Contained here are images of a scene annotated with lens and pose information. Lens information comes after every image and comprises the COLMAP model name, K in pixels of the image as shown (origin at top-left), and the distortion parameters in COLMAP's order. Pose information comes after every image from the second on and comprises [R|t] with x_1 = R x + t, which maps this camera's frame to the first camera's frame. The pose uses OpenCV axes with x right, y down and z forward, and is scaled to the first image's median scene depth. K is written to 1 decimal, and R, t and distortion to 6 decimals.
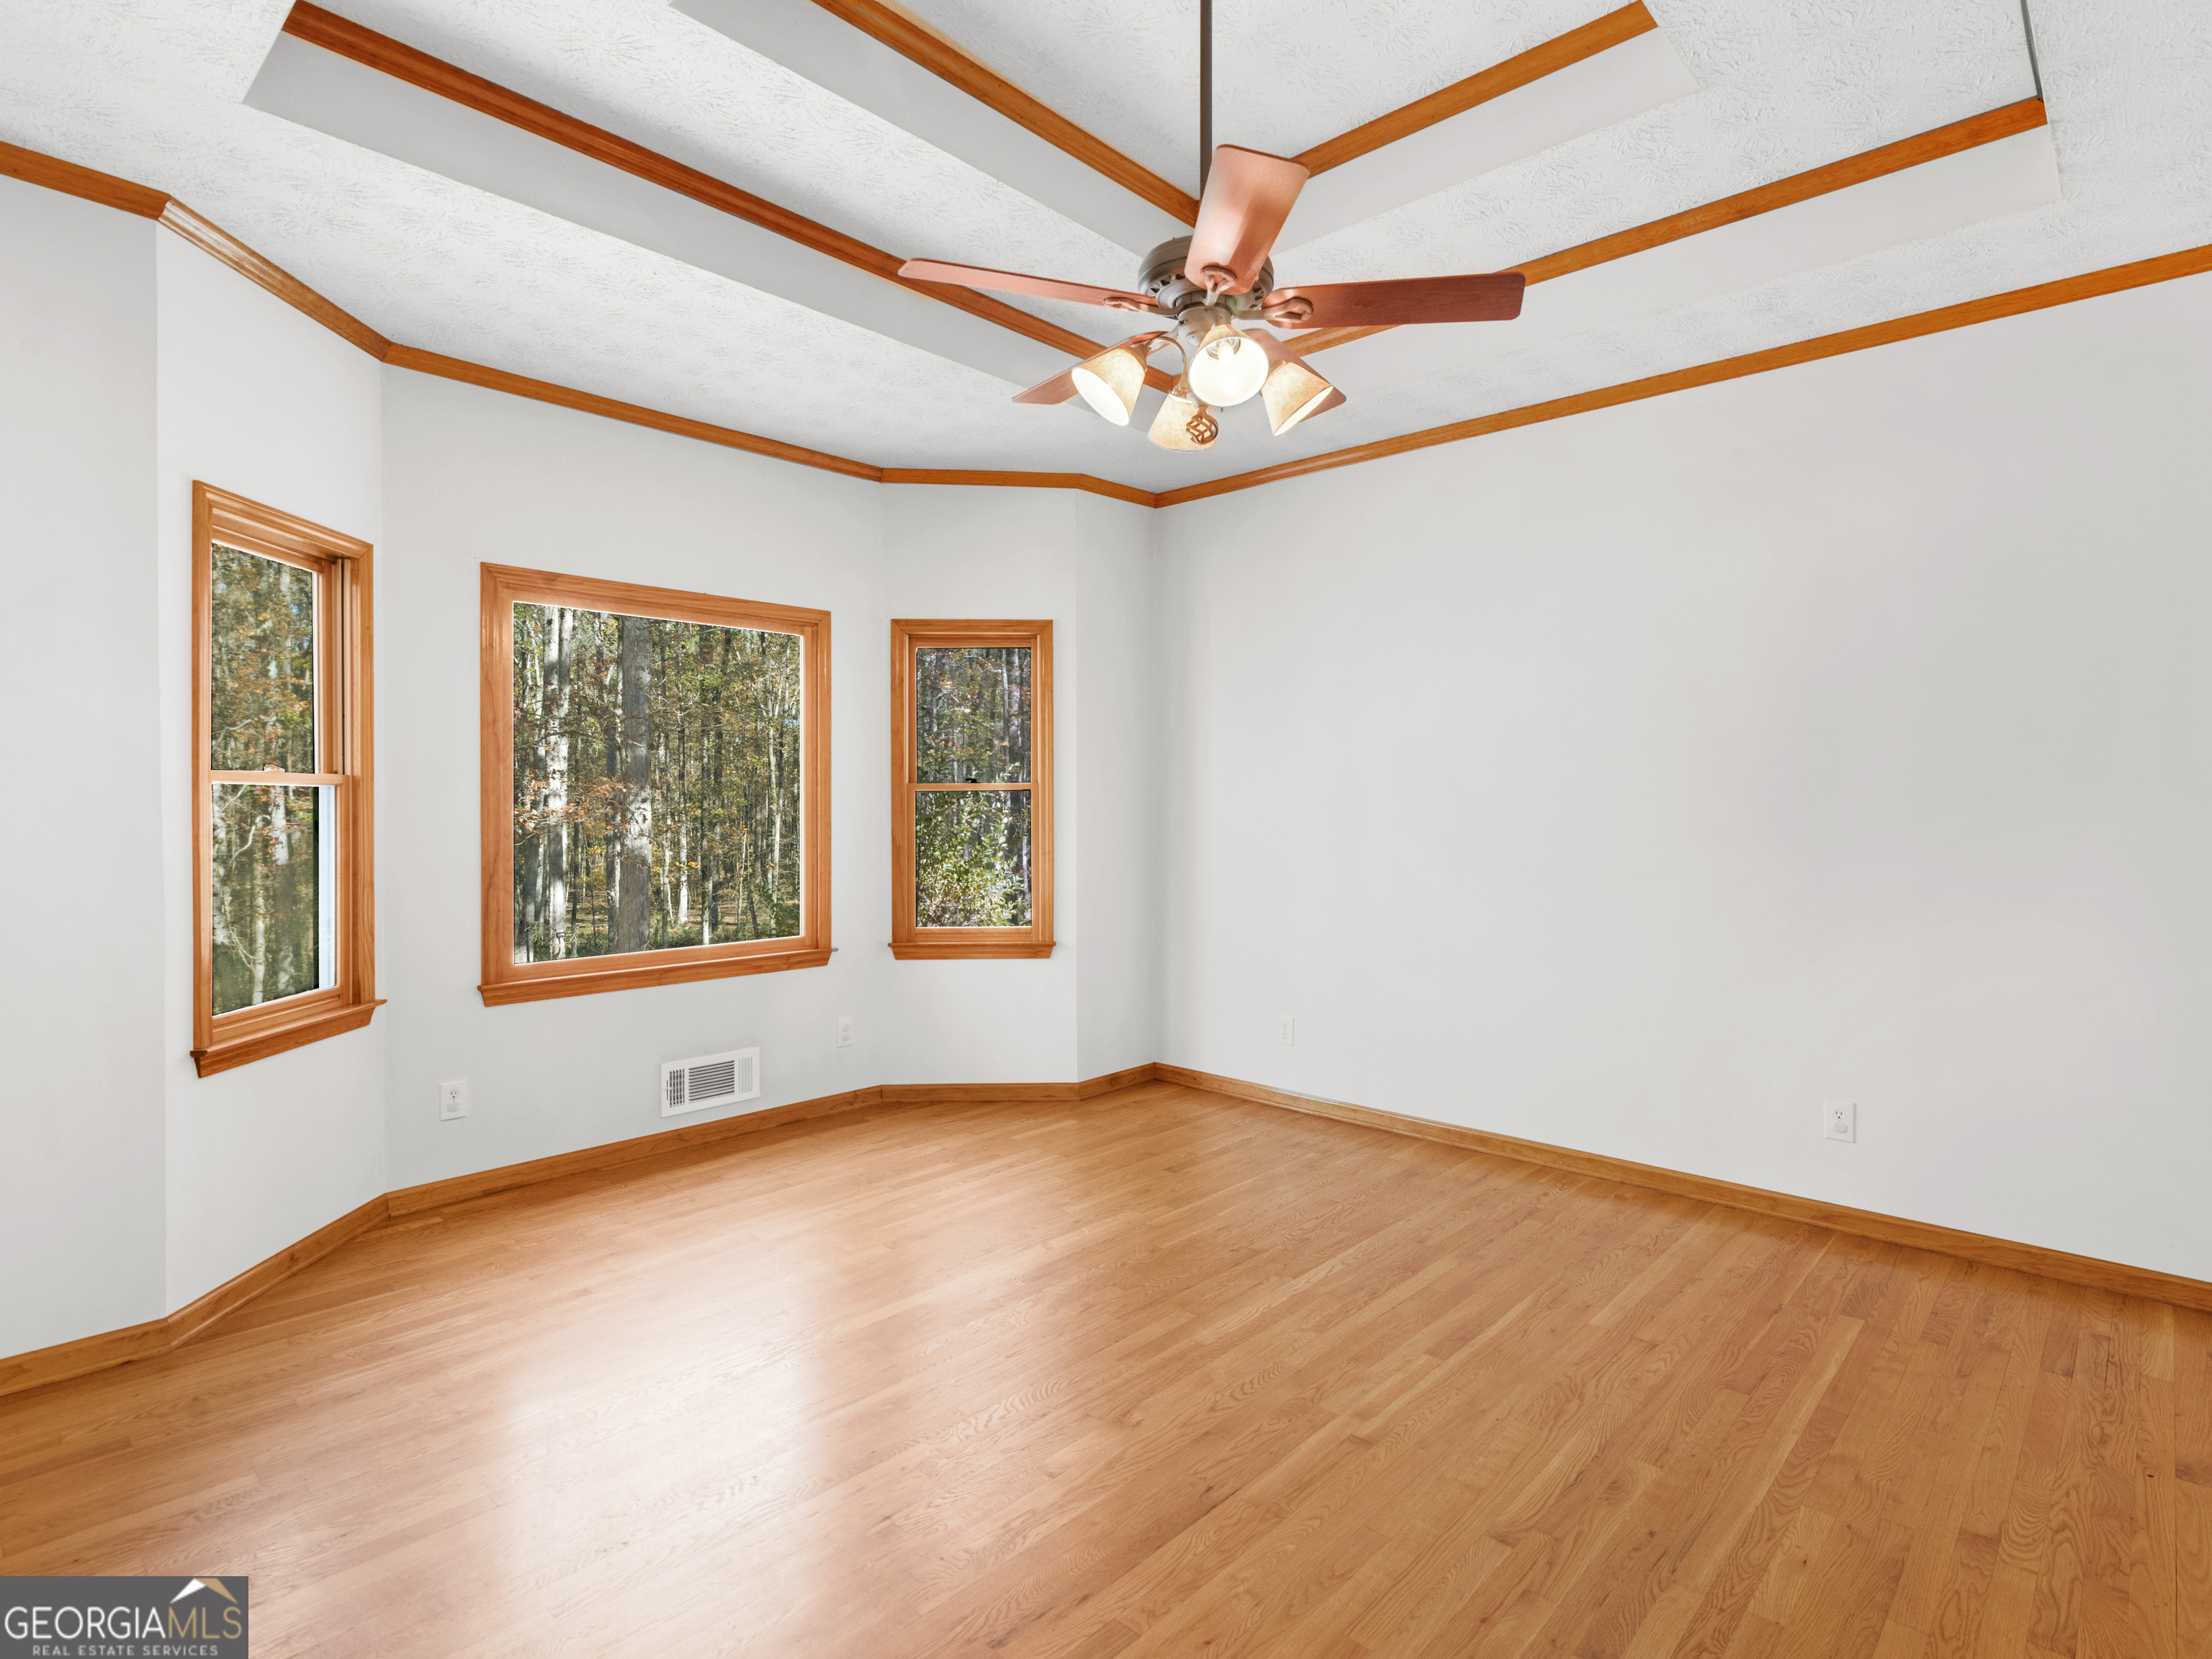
lens RADIAL K [[1139.7, 0, 1124.2], [0, 1139.7, 812.3], [0, 0, 1]] dist [-0.010365, -0.000894]
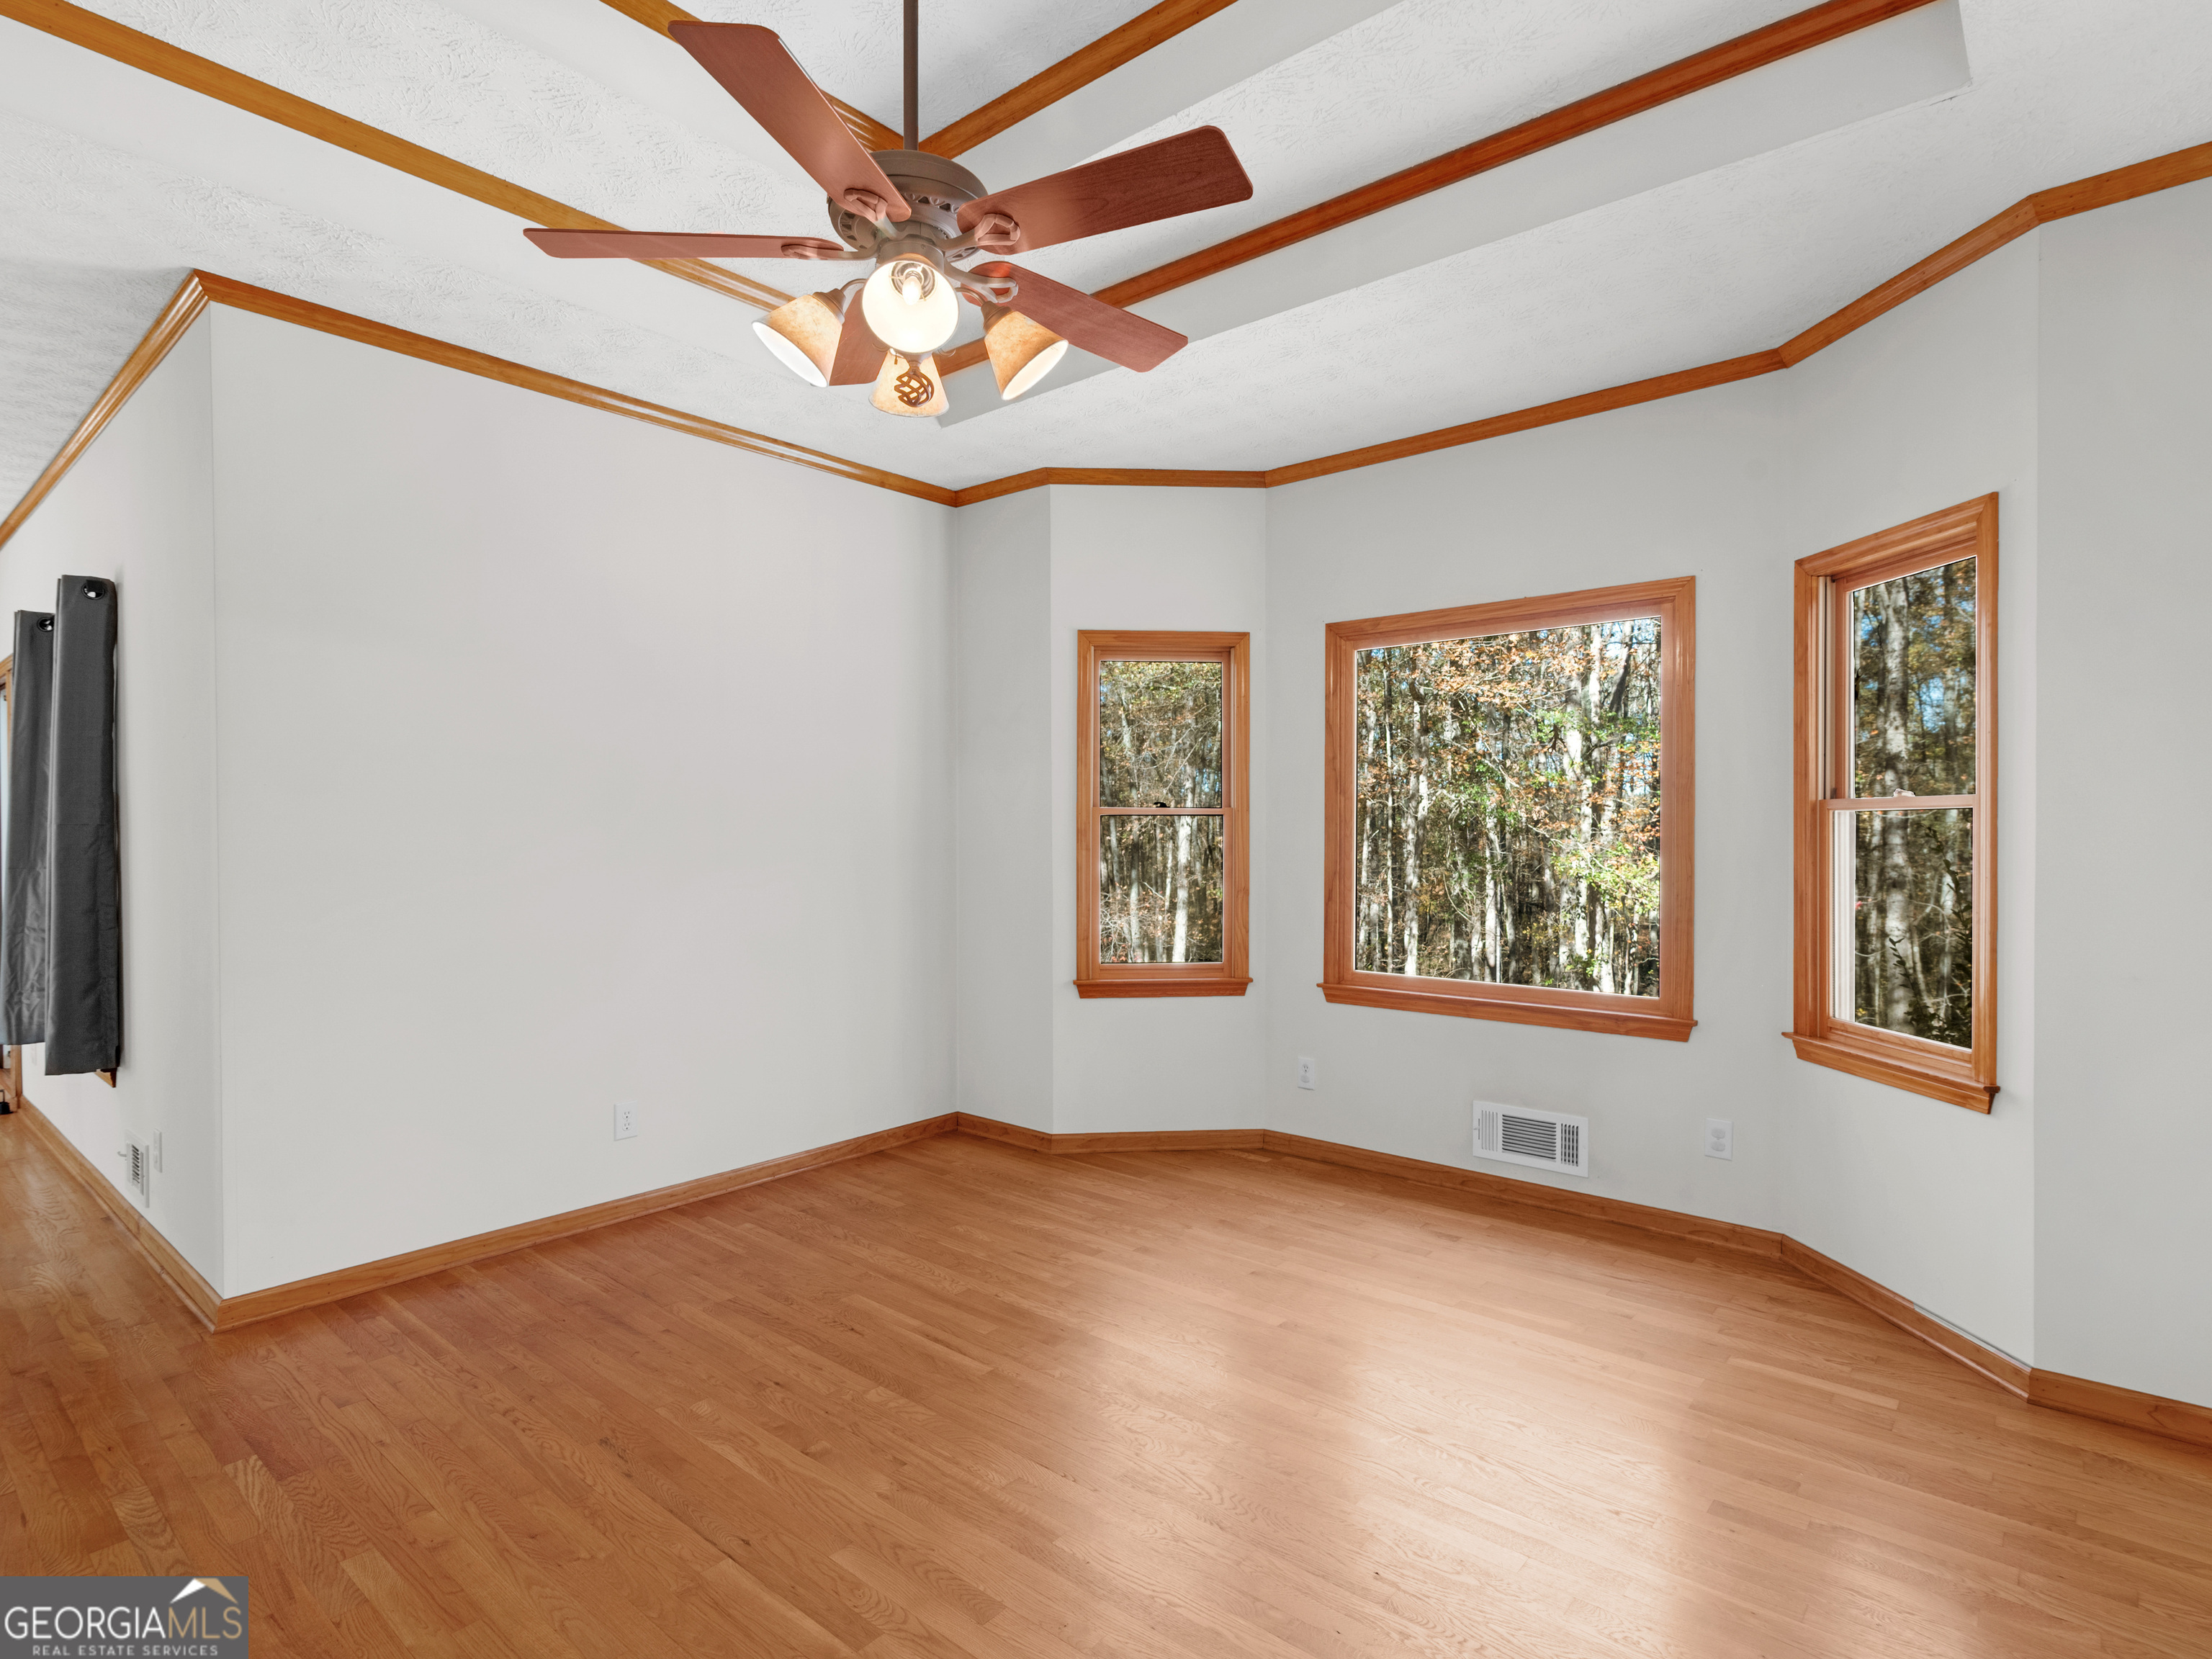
lens RADIAL K [[1139.7, 0, 1114.3], [0, 1139.7, 830.7], [0, 0, 1]] dist [-0.010365, -0.000894]
pose [[0.033294, 0.003586, -0.999439, 0.541327], [-0.009432, 0.999950, 0.003273, -0.006271], [0.999401, 0.009318, 0.033326, 0.661364]]
